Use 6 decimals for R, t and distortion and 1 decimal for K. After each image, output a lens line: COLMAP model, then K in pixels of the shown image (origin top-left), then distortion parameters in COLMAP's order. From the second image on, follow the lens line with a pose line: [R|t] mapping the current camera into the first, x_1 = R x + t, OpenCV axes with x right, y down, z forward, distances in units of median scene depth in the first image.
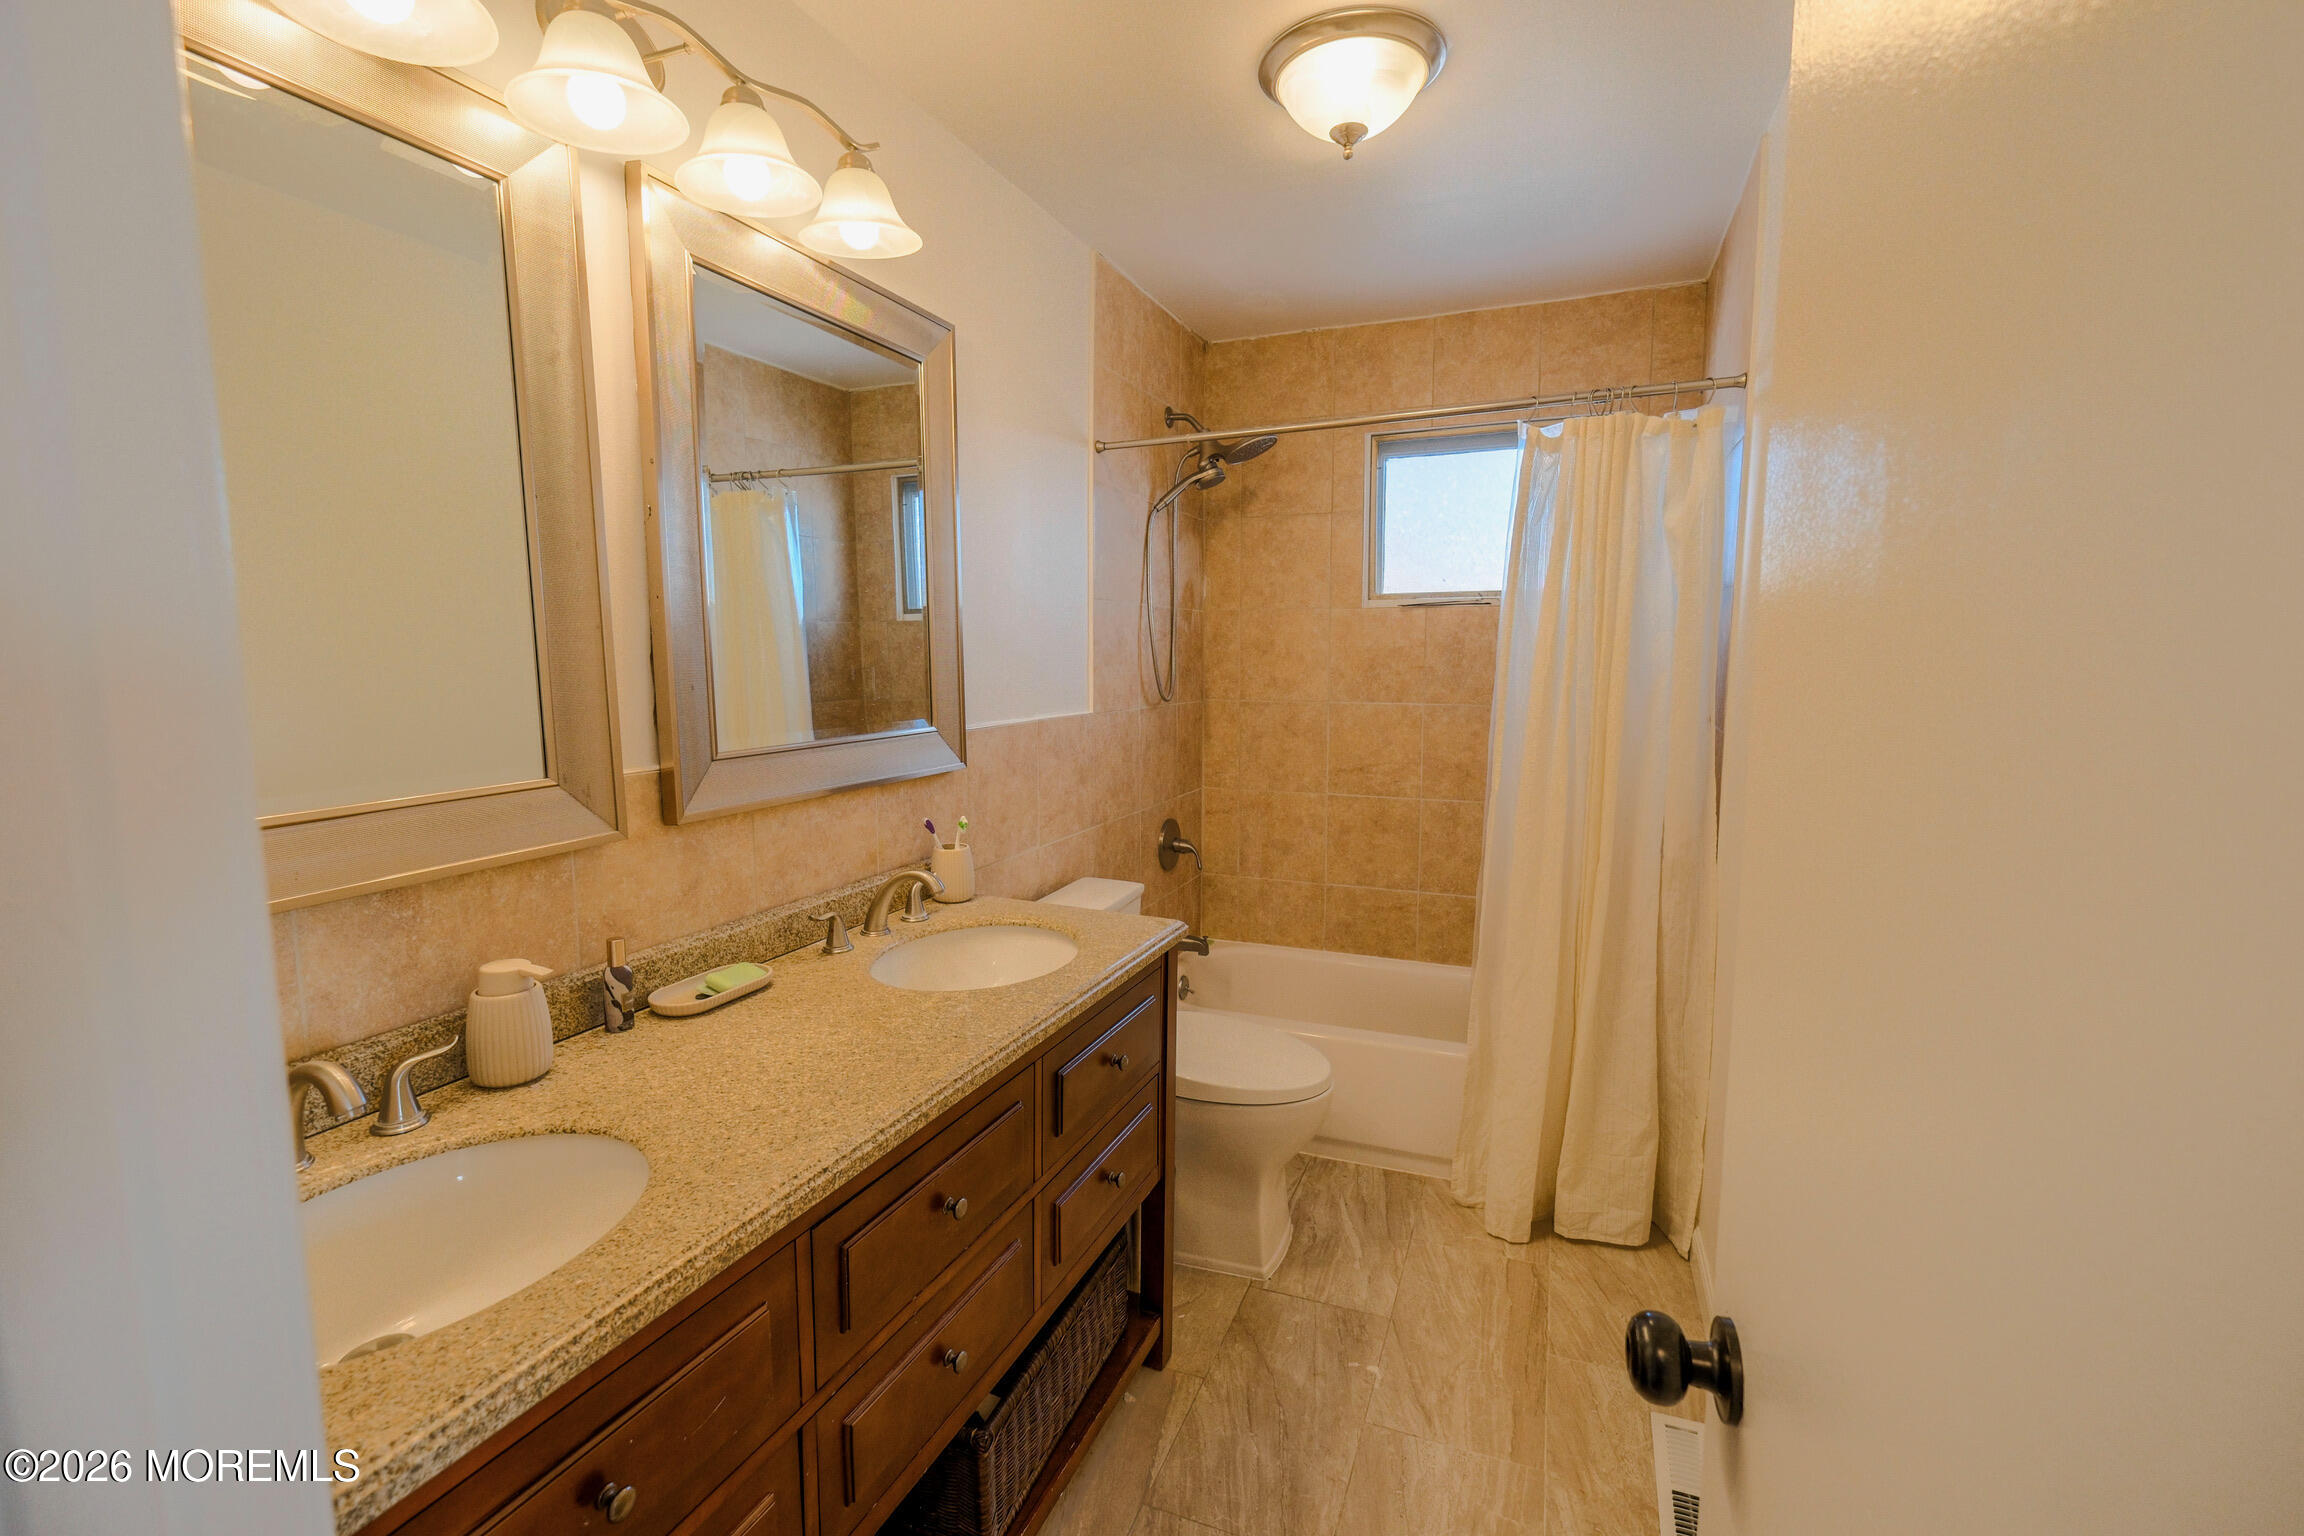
lens RADIAL K [[1000.4, 0, 1149.6], [0, 1000.4, 766.9], [0, 0, 1]] dist [-0.002242, -0.001120]
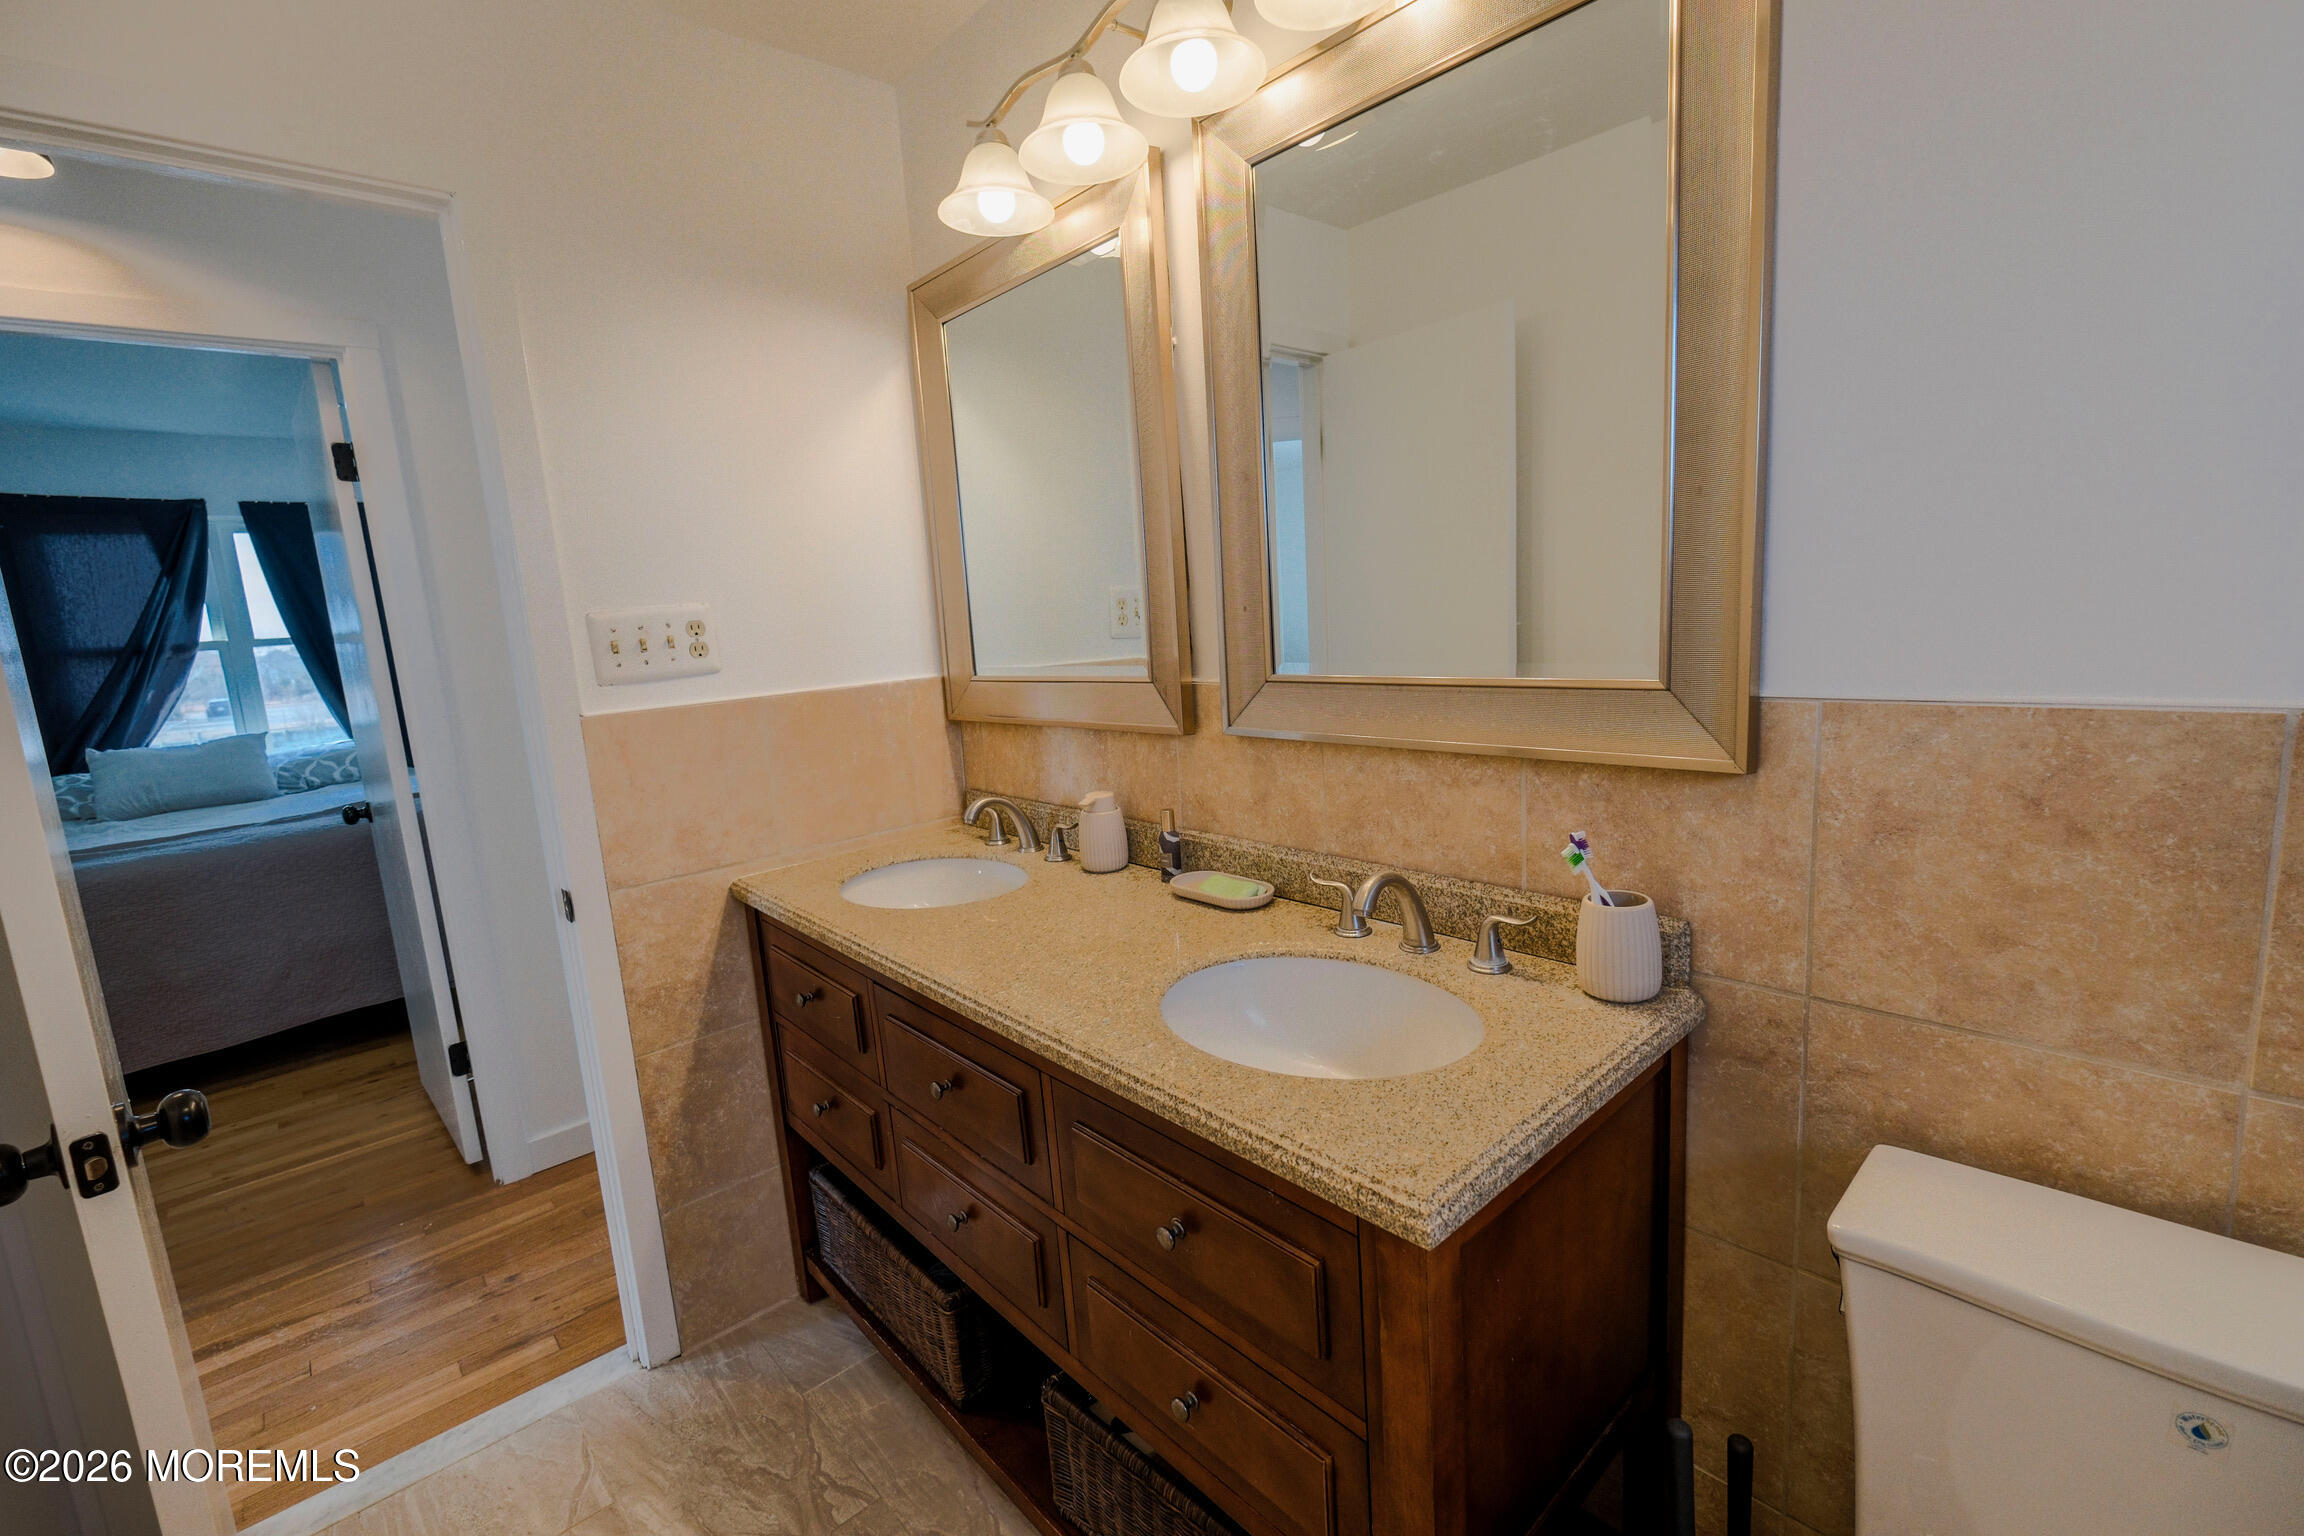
lens RADIAL K [[1000.4, 0, 1152.8], [0, 1000.4, 765.7], [0, 0, 1]] dist [-0.002242, -0.001120]
pose [[-0.416270, 0.177994, -0.891649, 0.538950], [-0.042411, 0.975783, 0.214589, -0.138951], [0.908252, 0.127143, -0.398640, 1.351047]]
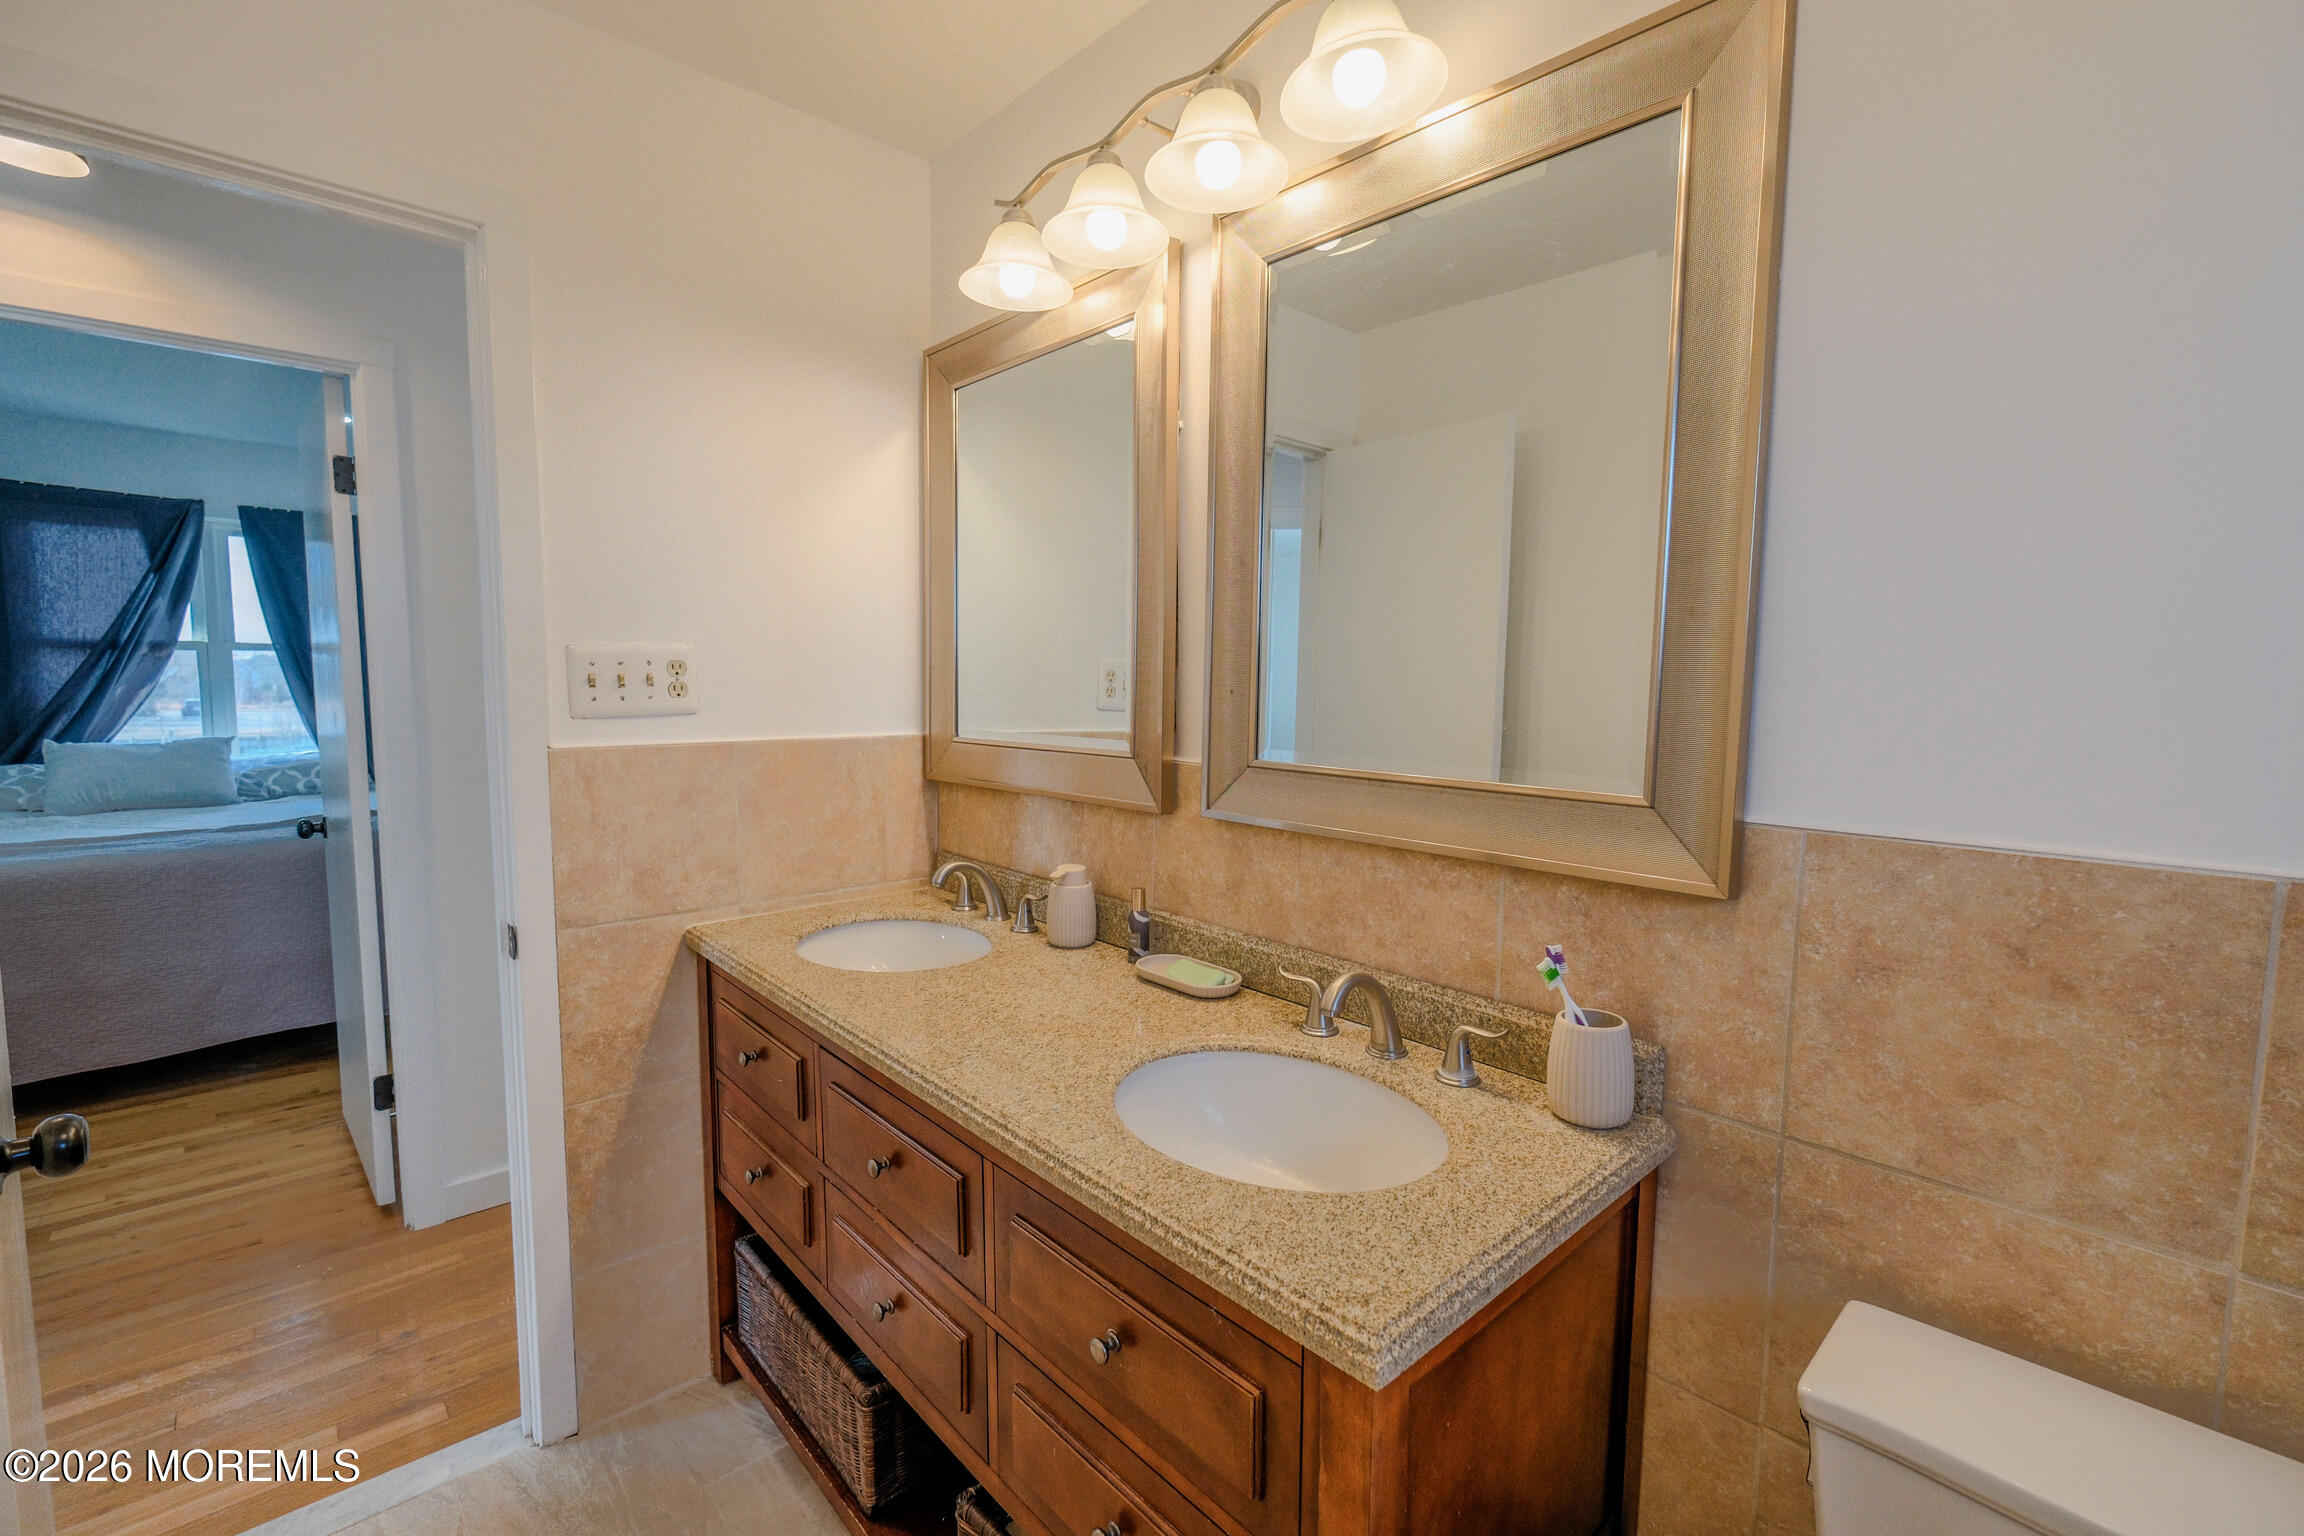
lens RADIAL K [[1000.4, 0, 1151.9], [0, 1000.4, 766.0], [0, 0, 1]] dist [-0.002242, -0.001120]
pose [[-0.411781, 0.082009, -0.907585, 0.519589], [-0.119671, 0.982451, 0.143070, -0.141775], [0.903391, 0.167525, -0.394741, 1.348363]]
